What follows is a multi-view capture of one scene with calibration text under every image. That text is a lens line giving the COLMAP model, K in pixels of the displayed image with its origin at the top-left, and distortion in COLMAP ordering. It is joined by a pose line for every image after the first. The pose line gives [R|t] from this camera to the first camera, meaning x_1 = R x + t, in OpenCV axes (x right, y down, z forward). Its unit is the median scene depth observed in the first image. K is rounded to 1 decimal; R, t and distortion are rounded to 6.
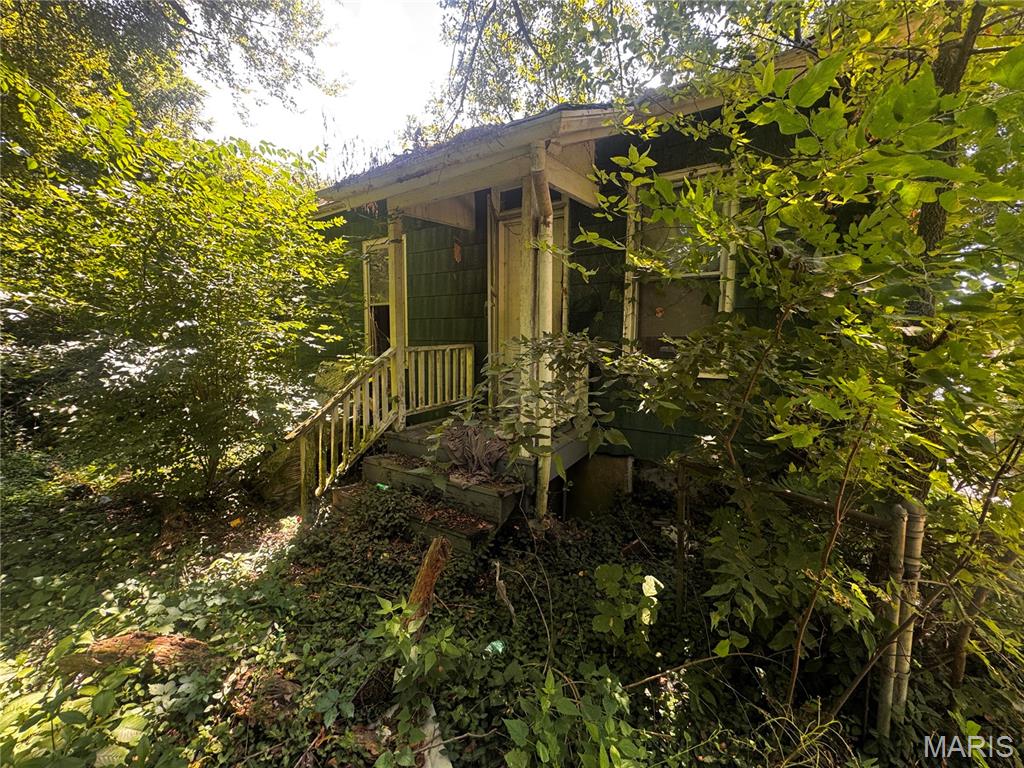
lens RADIAL K [[414.3, 0, 512.8], [0, 414.3, 381.0], [0, 0, 1]] dist [-0.007507, 0.000401]
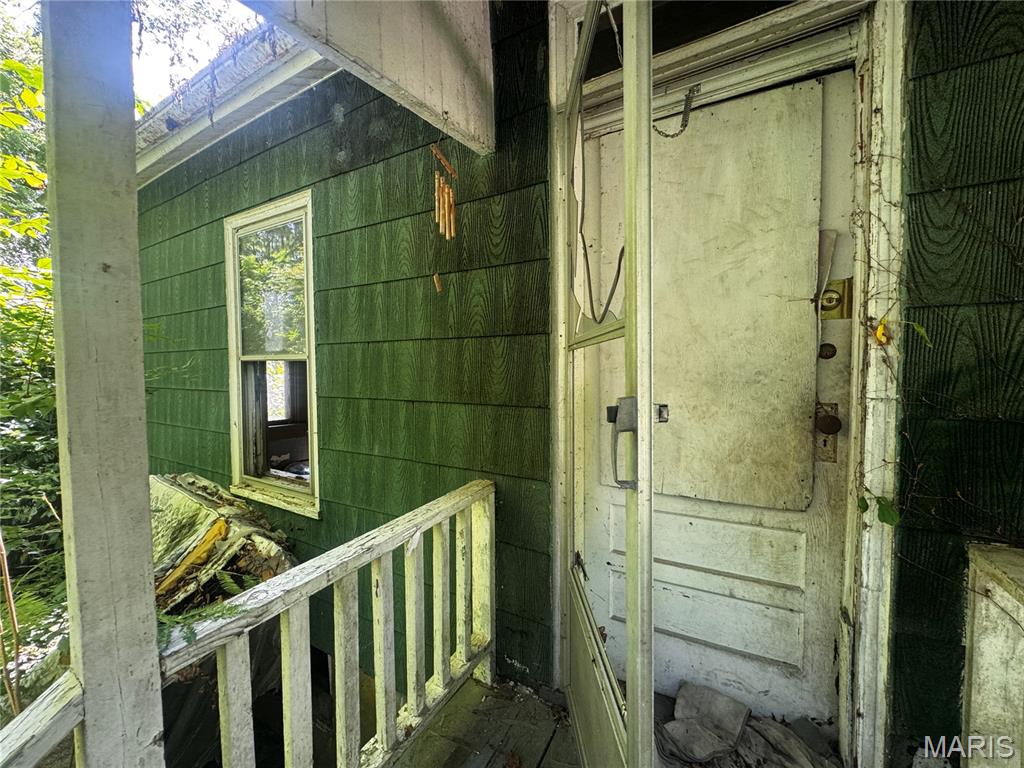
lens RADIAL K [[414.3, 0, 511.4], [0, 414.3, 386.8], [0, 0, 1]] dist [-0.007507, 0.000401]
pose [[0.998540, -0.014480, 0.052045, -0.099503], [0.017311, 0.998372, -0.054353, -0.156723], [-0.051173, 0.055175, 0.997165, 0.684472]]
